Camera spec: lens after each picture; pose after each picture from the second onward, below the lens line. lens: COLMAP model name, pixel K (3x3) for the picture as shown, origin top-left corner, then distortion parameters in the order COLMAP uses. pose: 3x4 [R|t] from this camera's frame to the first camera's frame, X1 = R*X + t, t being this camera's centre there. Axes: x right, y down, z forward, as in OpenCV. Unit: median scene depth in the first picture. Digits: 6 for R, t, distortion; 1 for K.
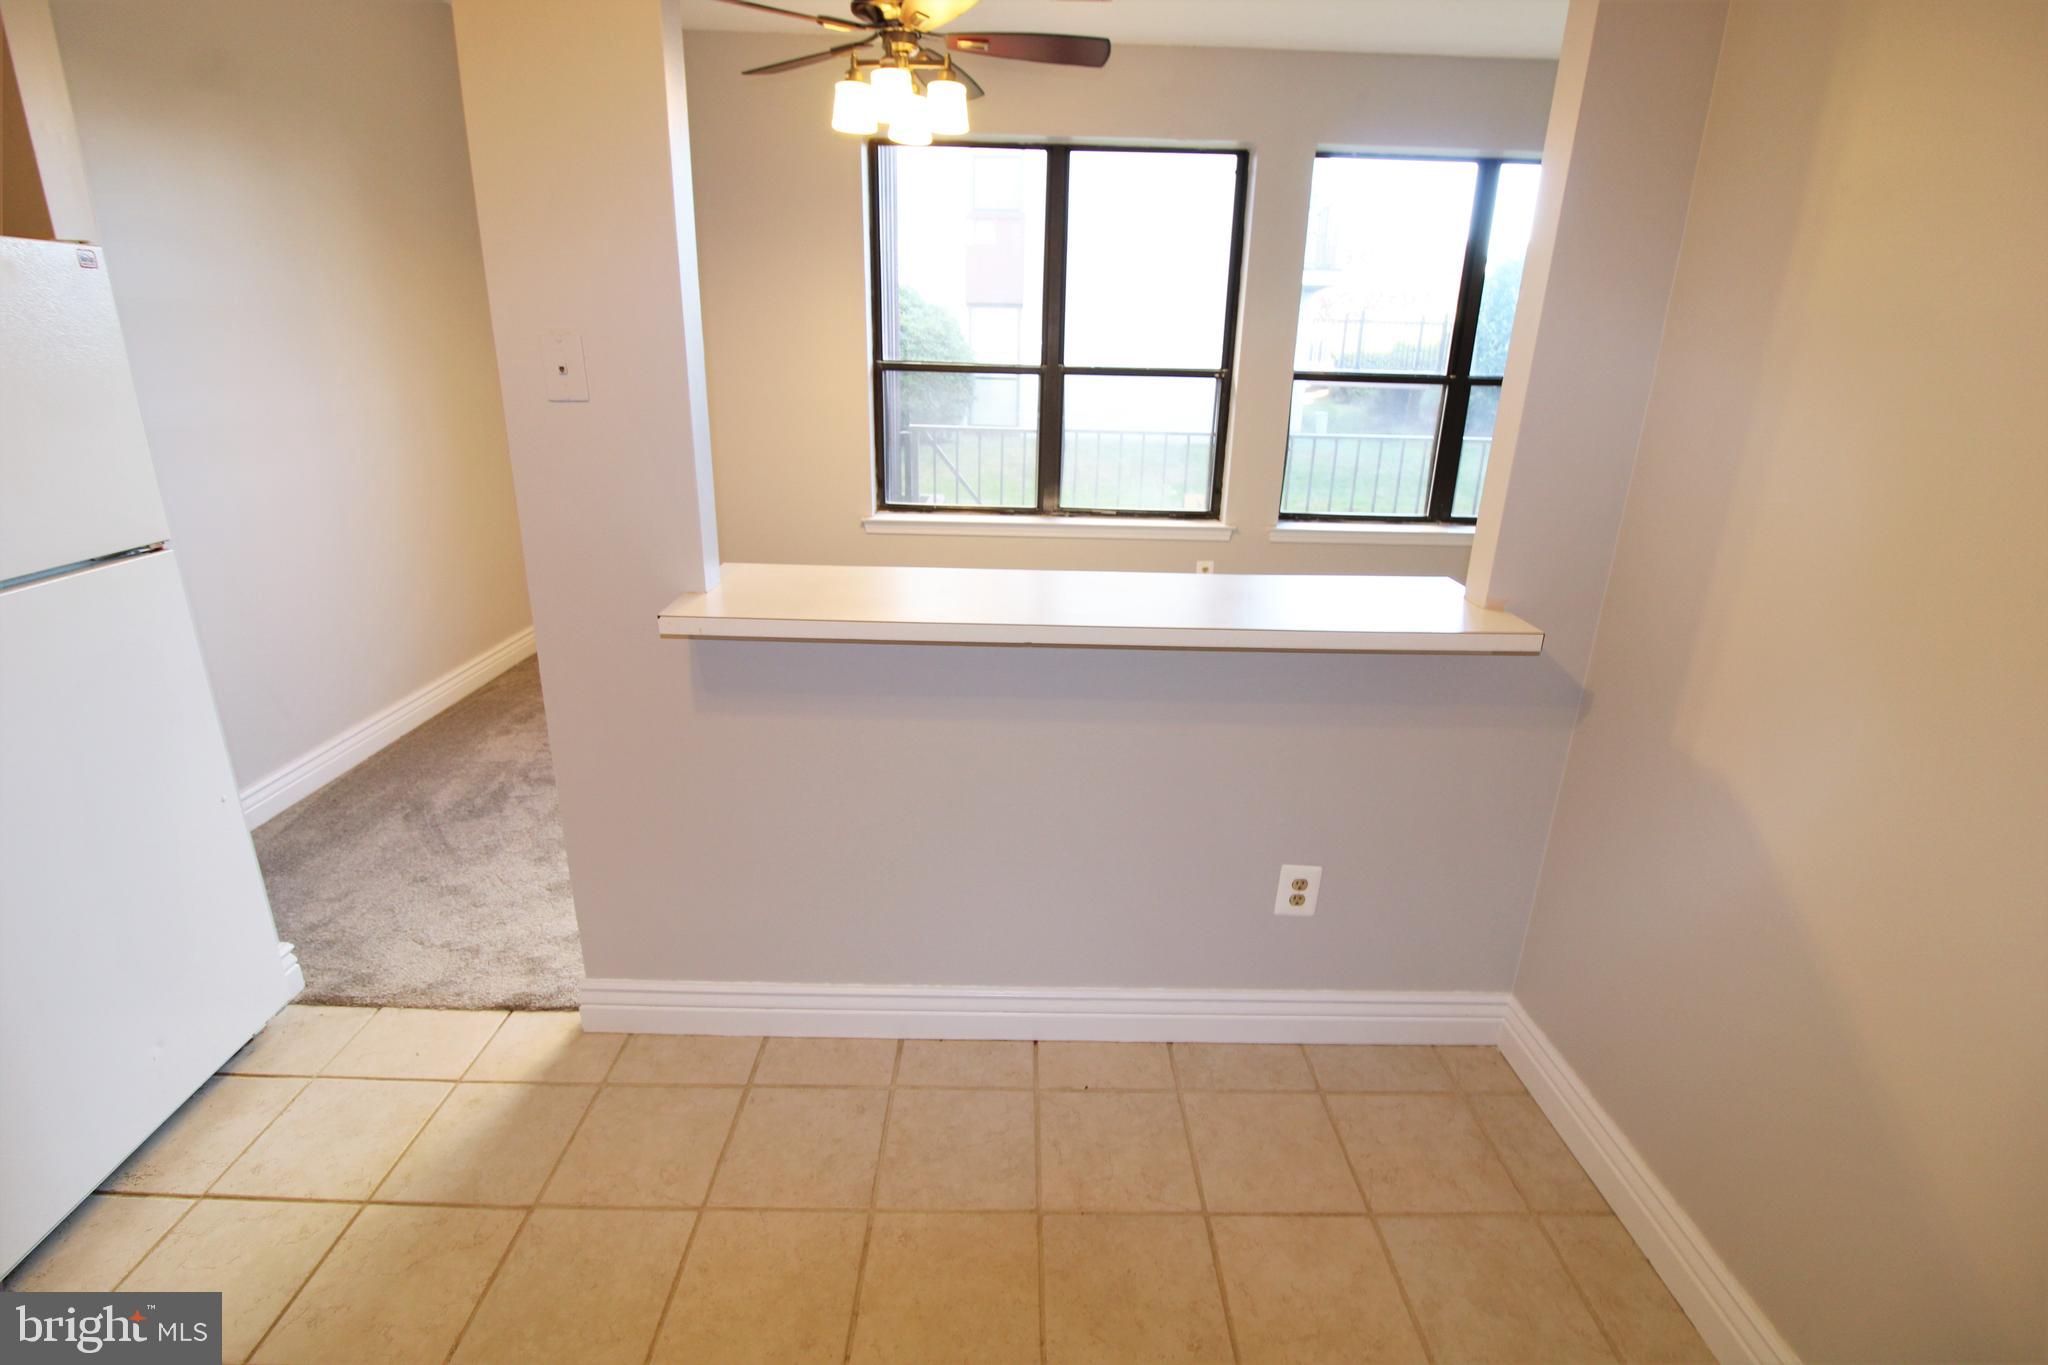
lens RADIAL K [[946.8, 0, 1014.8], [0, 946.8, 670.2], [0, 0, 1]] dist [-0.004082, -0.009893]
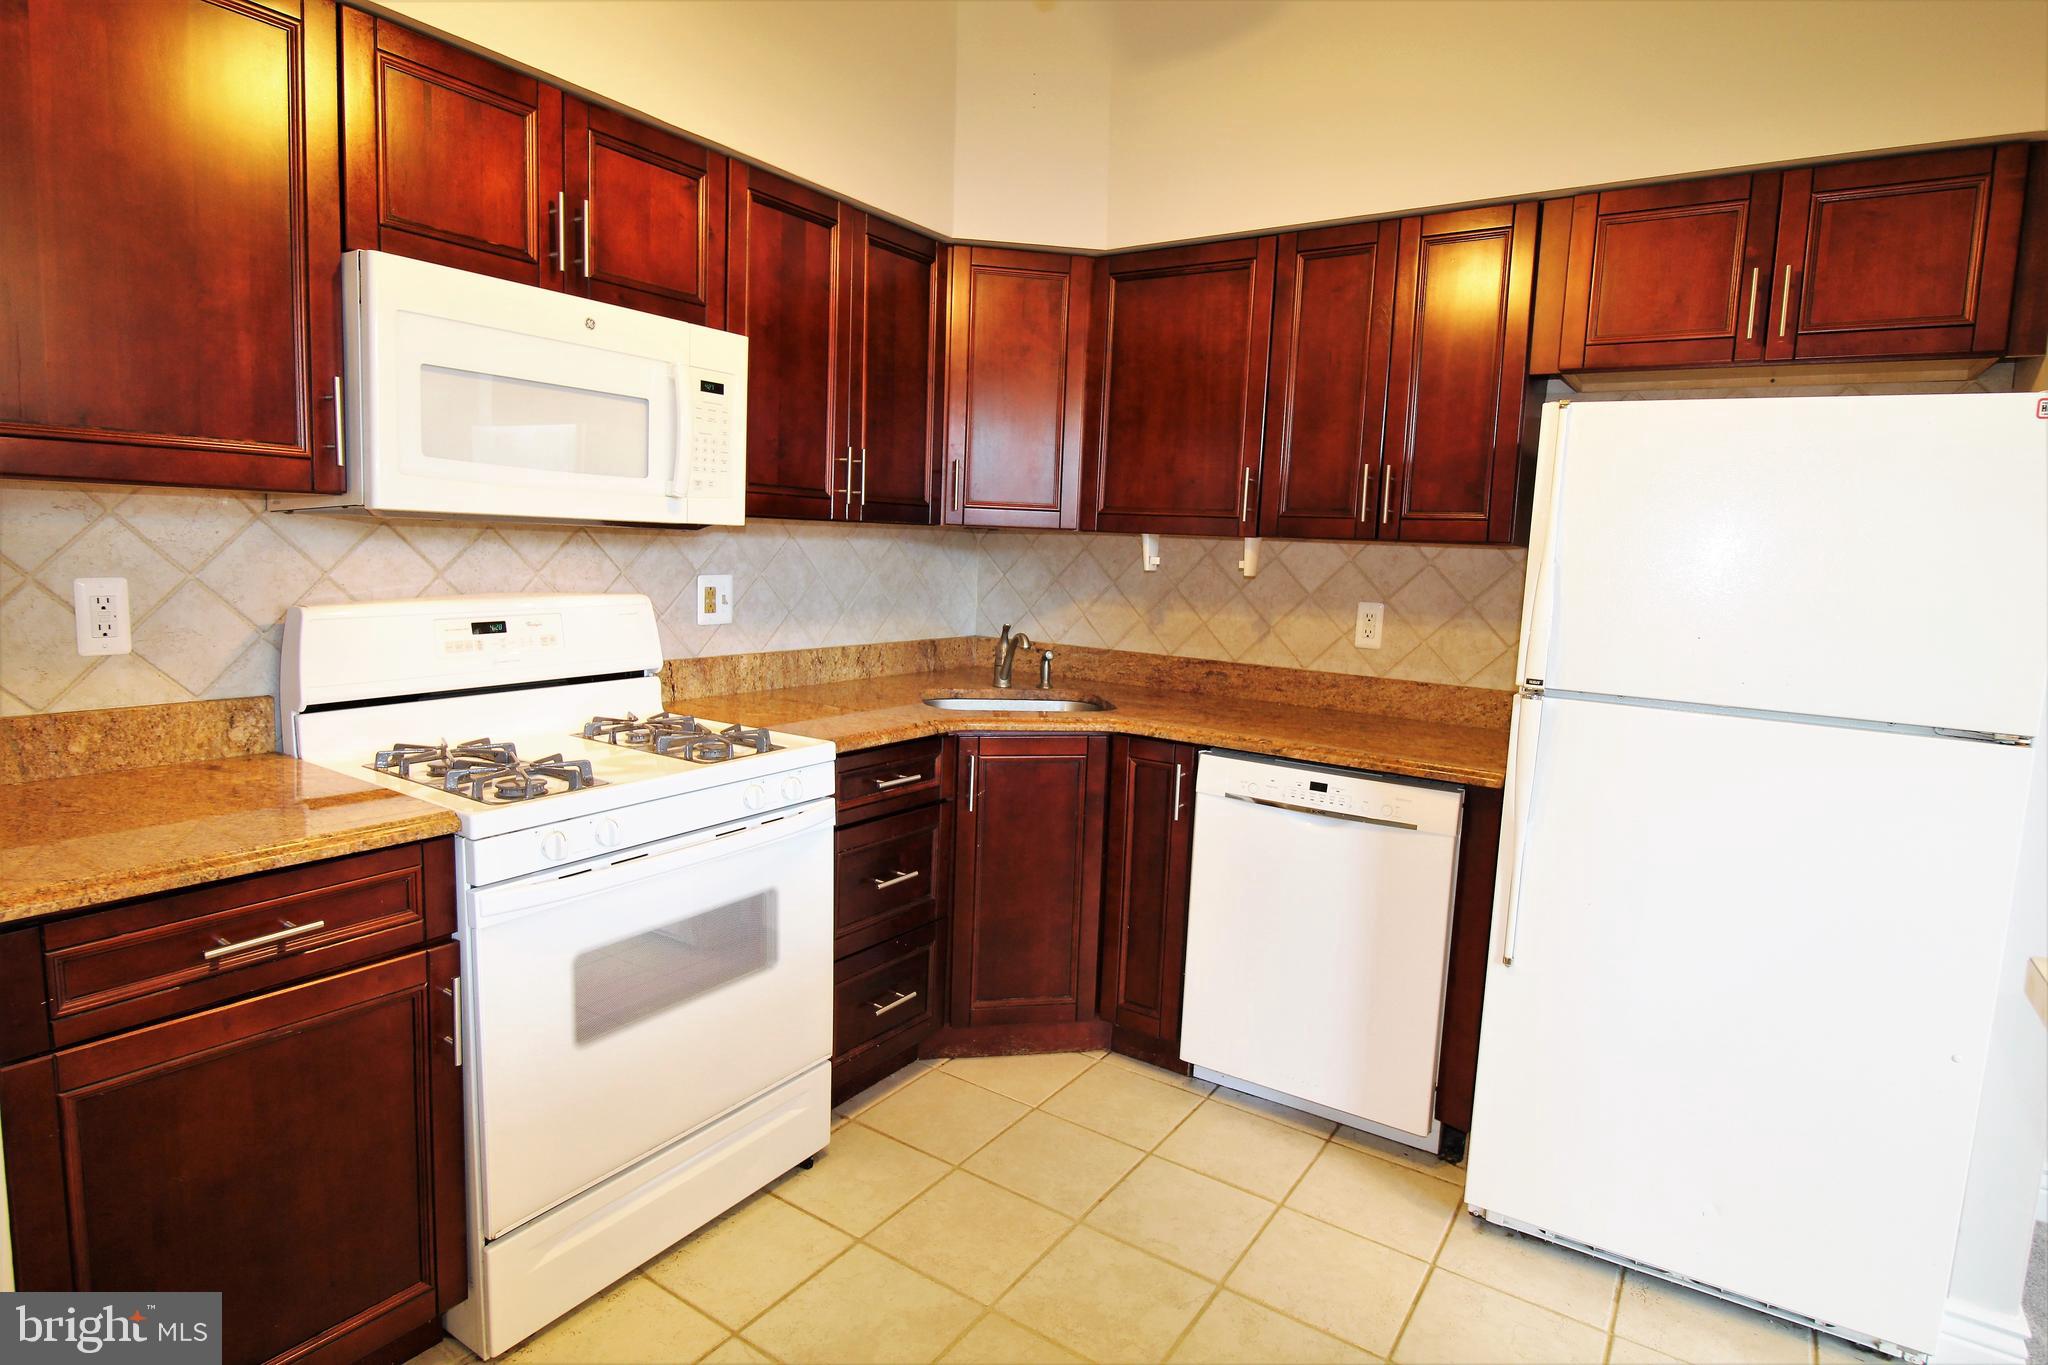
lens RADIAL K [[1069.3, 0, 1032.5], [0, 1069.3, 663.1], [0, 0, 1]] dist [0.000536, -0.010452]
pose [[-0.559035, 0.046465, -0.827841, 0.125233], [-0.317817, 0.910161, 0.265705, -0.061710], [0.765814, 0.411640, -0.494045, 0.285581]]
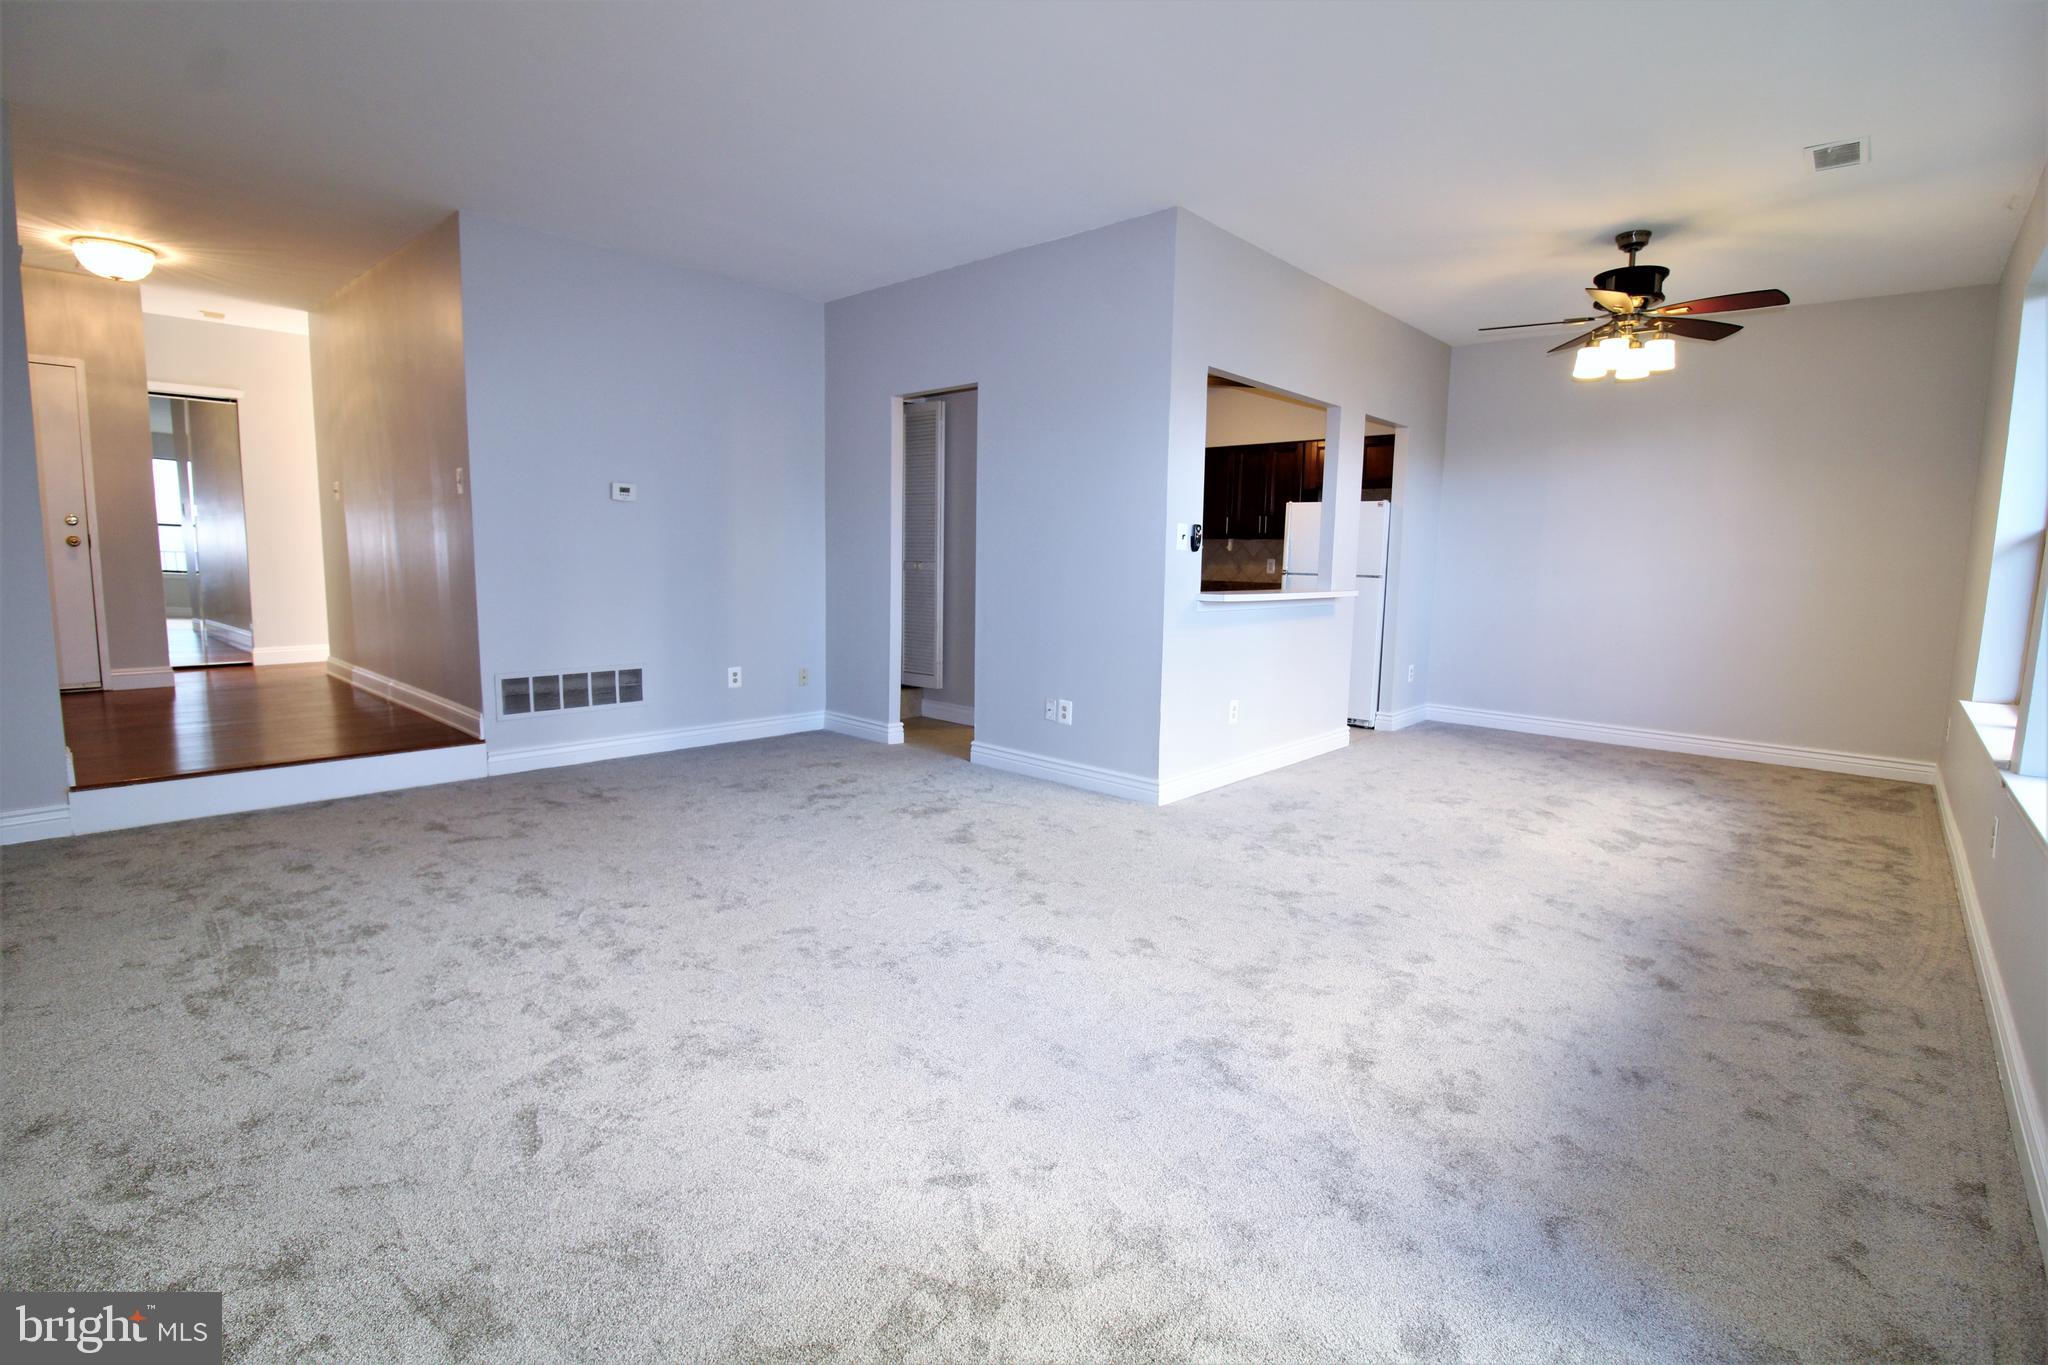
lens RADIAL K [[946.8, 0, 1029.6], [0, 946.8, 674.2], [0, 0, 1]] dist [-0.004082, -0.009893]
pose [[-0.674144, 0.053103, -0.736688, 1.055669], [-0.272833, 0.908965, 0.315191, -0.219165], [0.686361, 0.413477, -0.598285, 0.917411]]
